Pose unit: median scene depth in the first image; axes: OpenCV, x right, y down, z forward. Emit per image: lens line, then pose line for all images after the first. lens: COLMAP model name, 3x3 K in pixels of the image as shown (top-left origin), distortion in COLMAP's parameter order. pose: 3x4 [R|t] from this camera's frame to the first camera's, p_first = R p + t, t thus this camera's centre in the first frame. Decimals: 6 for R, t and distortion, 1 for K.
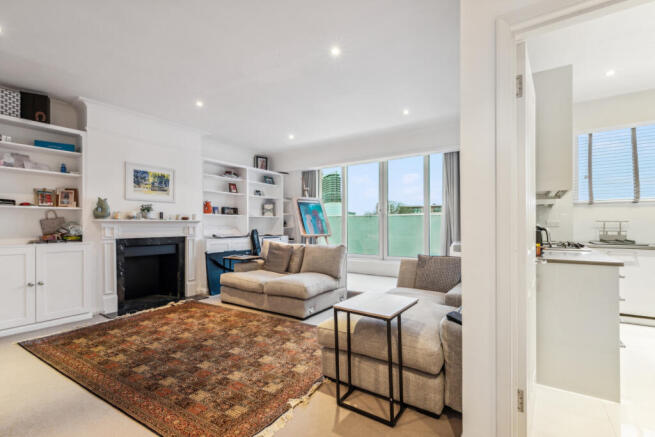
lens RADIAL K [[296.9, 0, 331.2], [0, 296.9, 226.1], [0, 0, 1]] dist [0.000466, 0.000142]
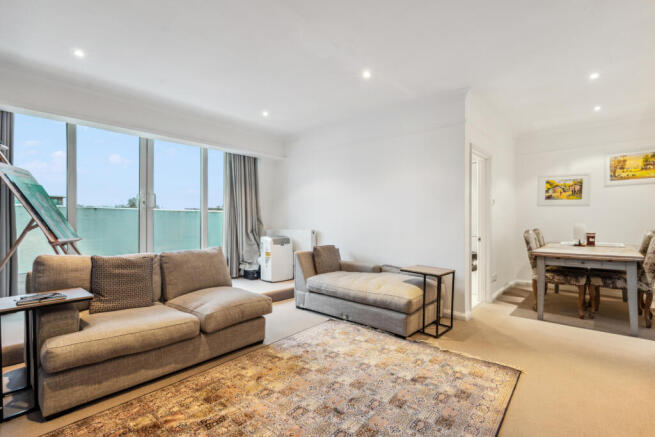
lens RADIAL K [[296.9, 0, 331.2], [0, 296.9, 226.1], [0, 0, 1]] dist [0.000466, 0.000142]
pose [[0.156940, -0.010998, 0.987547, -0.881411], [0.000509, 0.999939, 0.011055, -0.003179], [-0.987608, -0.001233, 0.156936, 0.720577]]
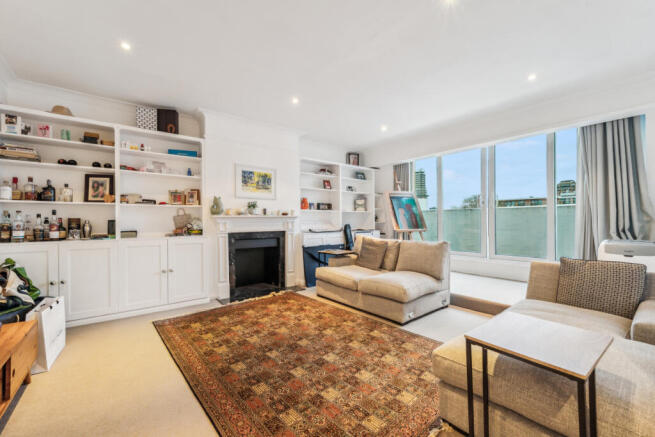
lens RADIAL K [[265.6, 0, 327.5], [0, 265.6, 218.5], [0, 0, 1]] dist [-0.000650, -0.000070]
pose [[0.949107, -0.008054, -0.314852, -0.054822], [0.004840, 0.999928, -0.010991, 0.001800], [0.314917, 0.008908, 0.949077, 0.172973]]
